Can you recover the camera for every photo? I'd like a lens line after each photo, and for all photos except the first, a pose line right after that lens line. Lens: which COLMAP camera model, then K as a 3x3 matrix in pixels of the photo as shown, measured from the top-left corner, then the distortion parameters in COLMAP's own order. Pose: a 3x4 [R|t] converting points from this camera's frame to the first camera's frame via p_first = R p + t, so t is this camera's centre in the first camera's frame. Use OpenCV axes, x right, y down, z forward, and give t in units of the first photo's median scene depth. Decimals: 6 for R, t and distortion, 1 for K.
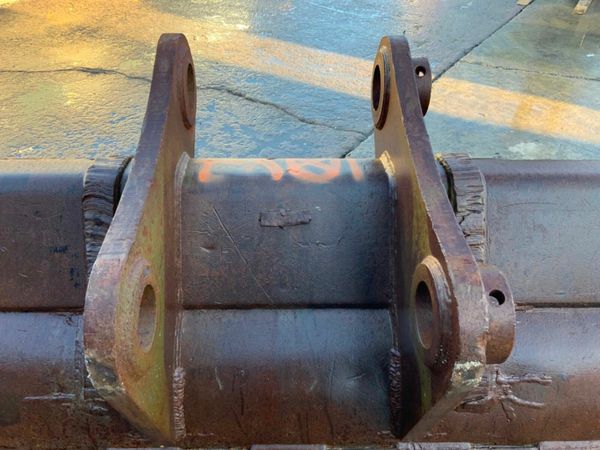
lens RADIAL K [[494.7, 0, 296.1], [0, 494.7, 226.0], [0, 0, 1]] dist [0.045333, -0.080996]
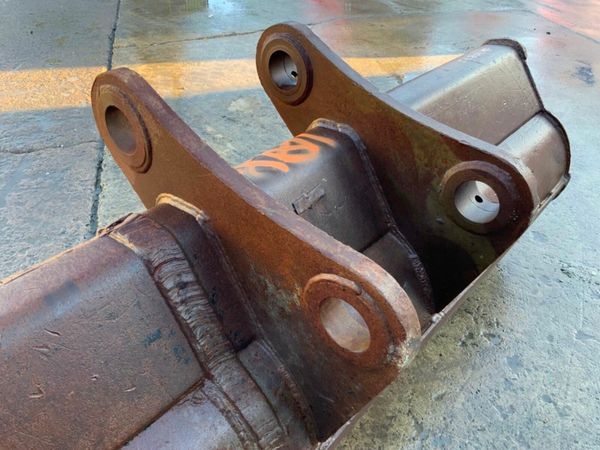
lens RADIAL K [[494.7, 0, 296.1], [0, 494.7, 226.0], [0, 0, 1]] dist [0.045333, -0.080996]
pose [[0.677039, -0.437233, 0.591985, -0.745139], [0.415597, 0.890996, 0.182770, -0.183021], [-0.607369, 0.122285, 0.784952, 0.152223]]
